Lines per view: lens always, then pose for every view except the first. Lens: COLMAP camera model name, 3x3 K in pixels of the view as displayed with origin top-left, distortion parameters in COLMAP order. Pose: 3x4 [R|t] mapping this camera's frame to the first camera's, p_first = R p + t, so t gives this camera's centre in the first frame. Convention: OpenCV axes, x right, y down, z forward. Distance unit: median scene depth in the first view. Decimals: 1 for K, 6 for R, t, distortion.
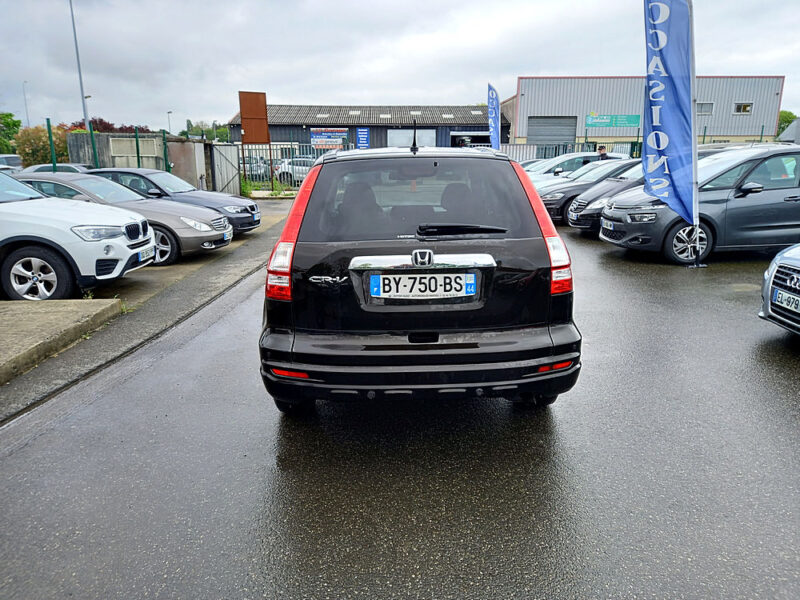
lens RADIAL K [[578.3, 0, 400.0], [0, 578.3, 300.0], [0, 0, 1]] dist [0.078583, -0.078750]
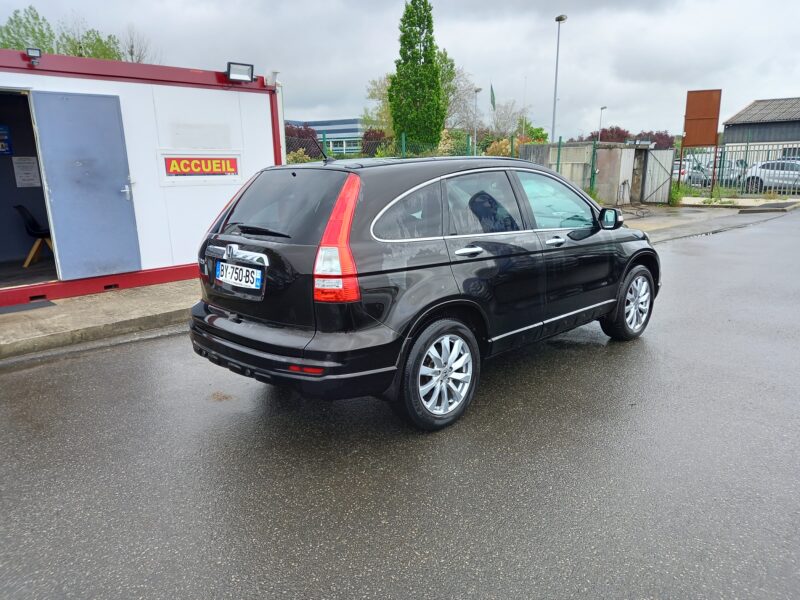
lens RADIAL K [[578.3, 0, 404.2], [0, 578.3, 299.5], [0, 0, 1]] dist [0.076615, -0.071413]
pose [[0.677971, 0.157337, -0.718054, 0.289869], [-0.163410, 0.984642, 0.061463, -0.026539], [0.716696, 0.075667, 0.693269, 0.103451]]
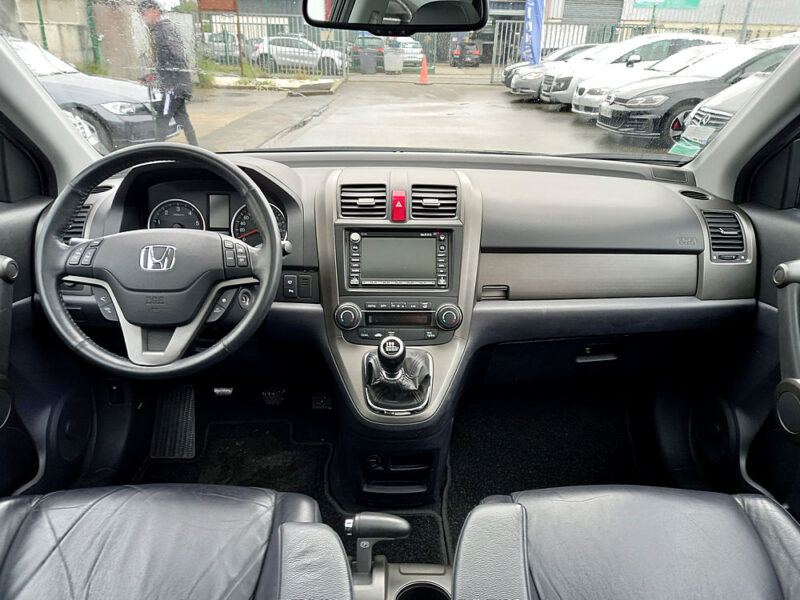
lens RADIAL K [[578.3, 0, 400.0], [0, 578.3, 300.0], [0, 0, 1]] dist [0.078583, -0.078750]
pose [[0.999513, 0.031150, -0.001856, 0.000991], [-0.030380, 0.984965, 0.170061, -0.075853], [0.007126, -0.169921, 0.985432, 0.393452]]
